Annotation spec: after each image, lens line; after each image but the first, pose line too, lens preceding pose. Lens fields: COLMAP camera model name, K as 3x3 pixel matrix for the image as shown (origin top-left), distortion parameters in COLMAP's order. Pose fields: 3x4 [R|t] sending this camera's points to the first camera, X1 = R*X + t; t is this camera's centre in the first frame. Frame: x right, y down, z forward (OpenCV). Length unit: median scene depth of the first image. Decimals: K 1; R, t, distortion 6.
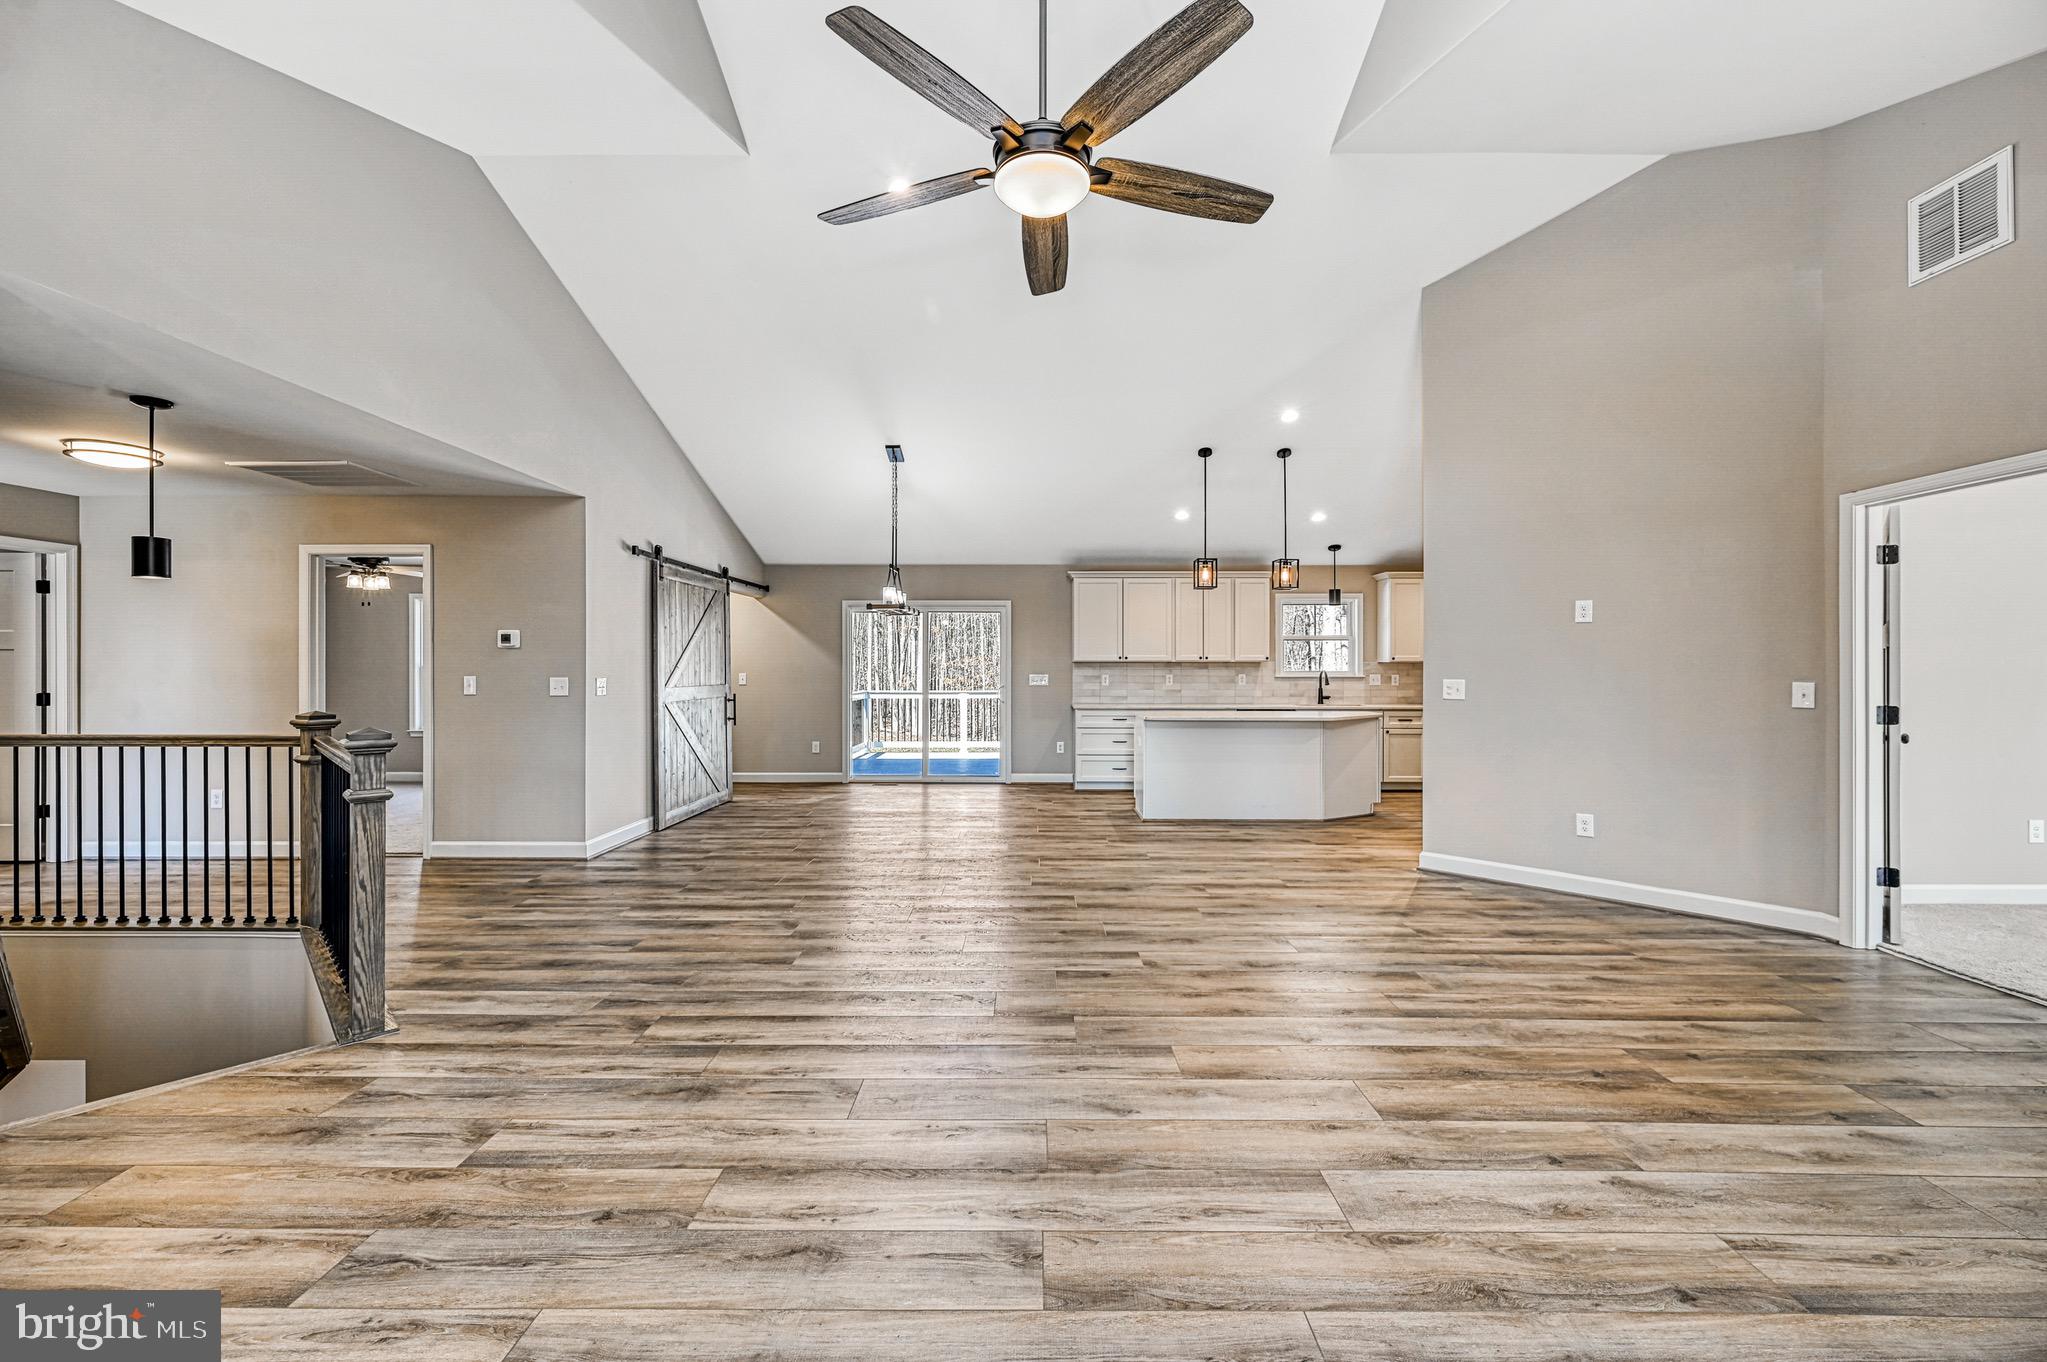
lens RADIAL K [[810.3, 0, 1029.3], [0, 810.3, 669.5], [0, 0, 1]] dist [-0.000237, 0.000287]
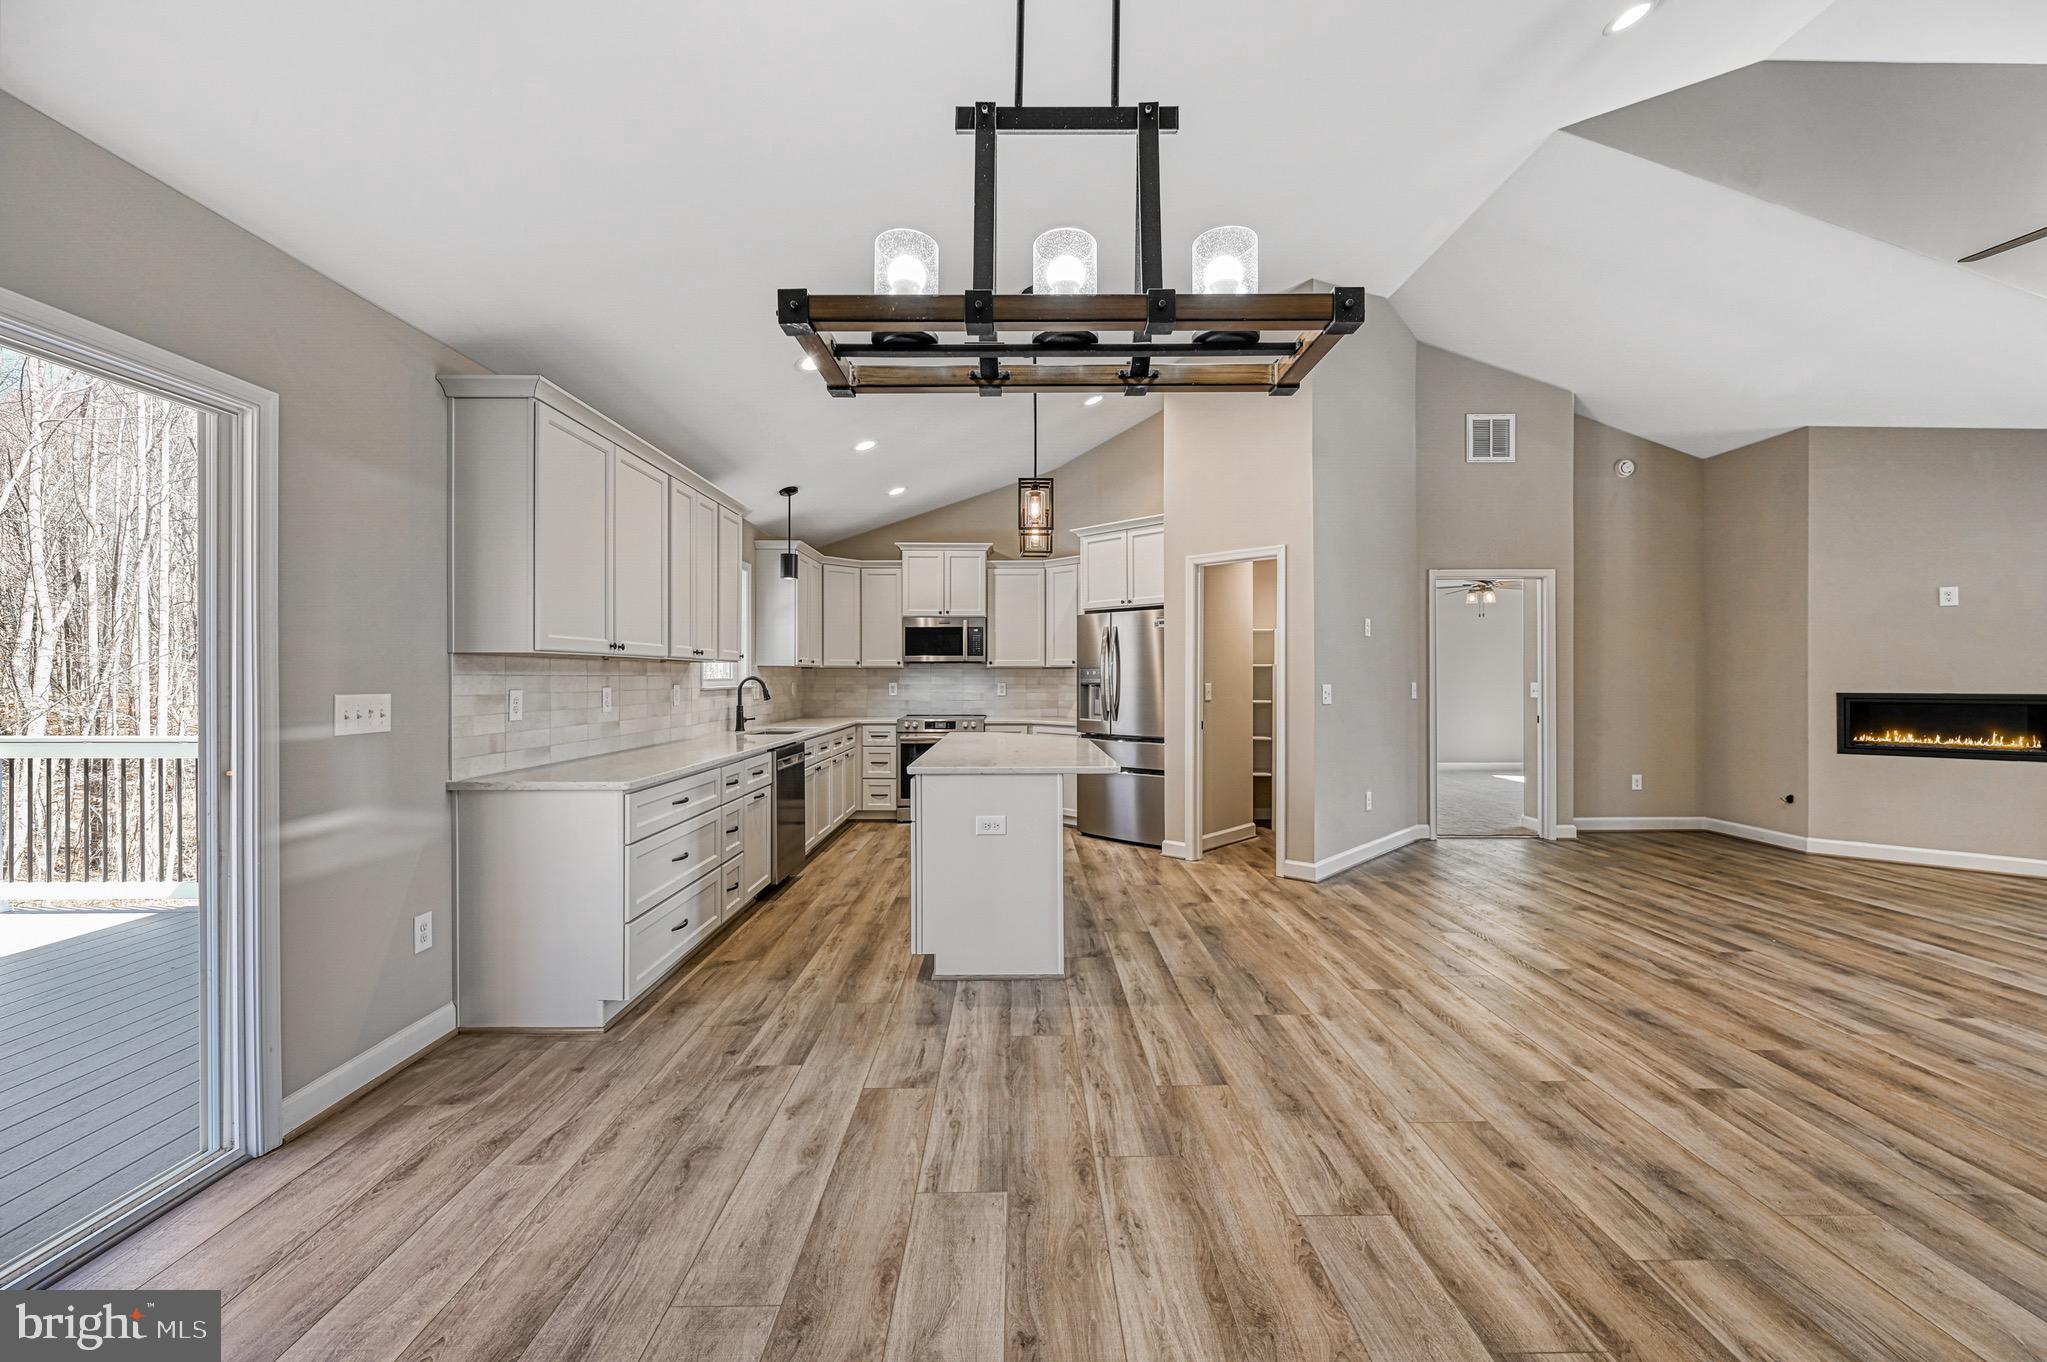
lens RADIAL K [[810.3, 0, 1030.9], [0, 810.3, 673.1], [0, 0, 1]] dist [-0.000237, 0.000287]
pose [[-0.020280, 0.004231, 0.999785, -0.714685], [0.001755, 0.999990, -0.004196, 0.002459], [-0.999793, 0.001670, -0.020287, 2.069233]]
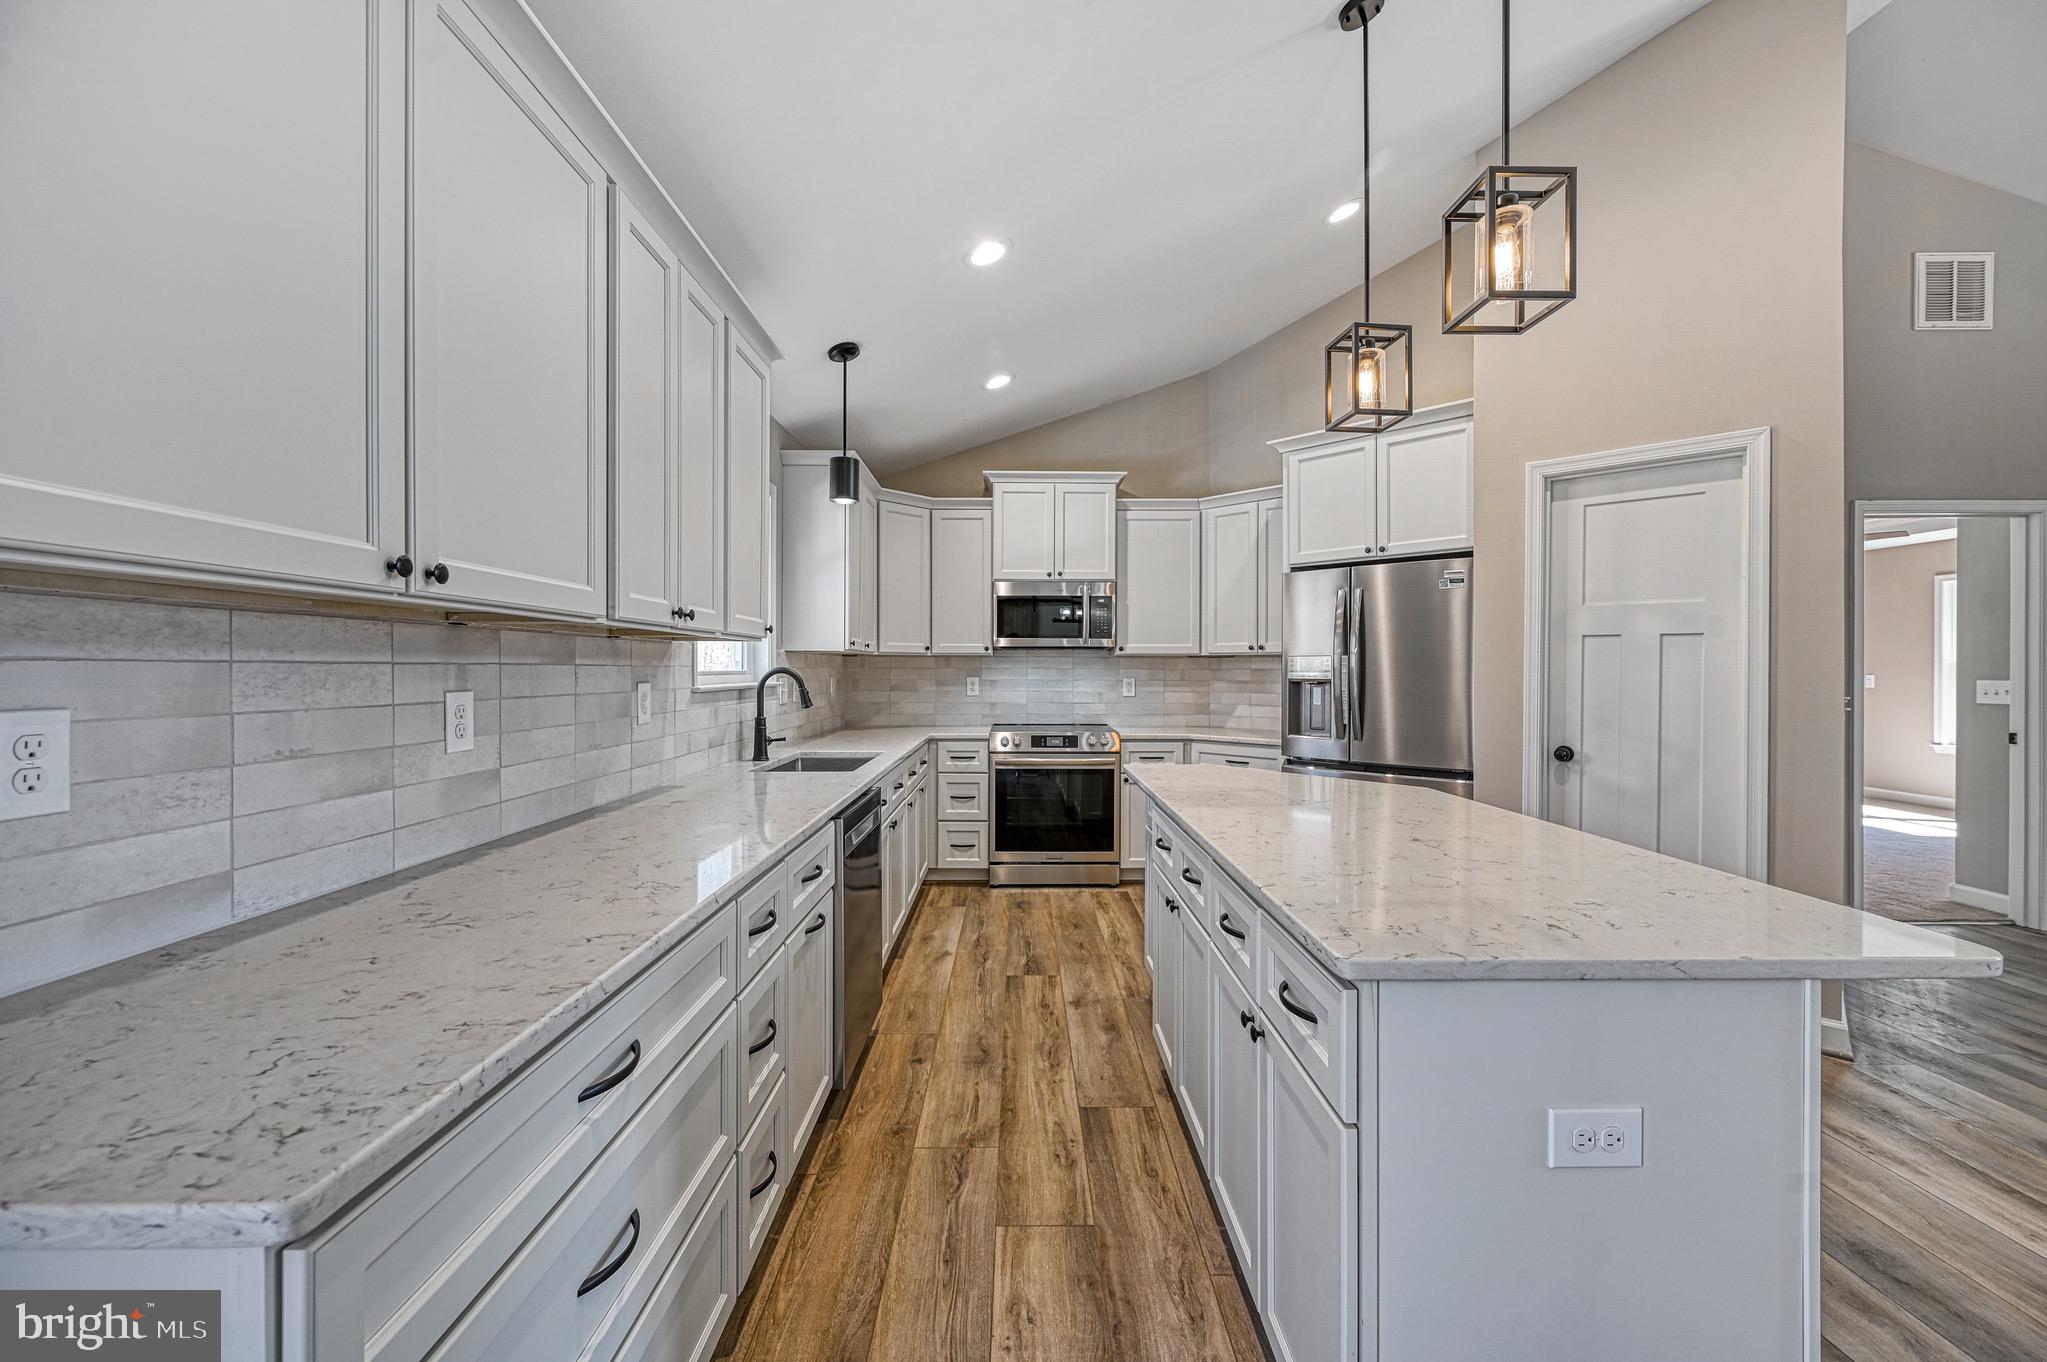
lens RADIAL K [[810.3, 0, 1027.6], [0, 810.3, 670.8], [0, 0, 1]] dist [-0.000237, 0.000287]
pose [[-0.015848, -0.002098, 0.999872, -0.026165], [-0.001375, 0.999997, 0.002076, 0.002782], [-0.999873, -0.001342, -0.015851, 2.324809]]
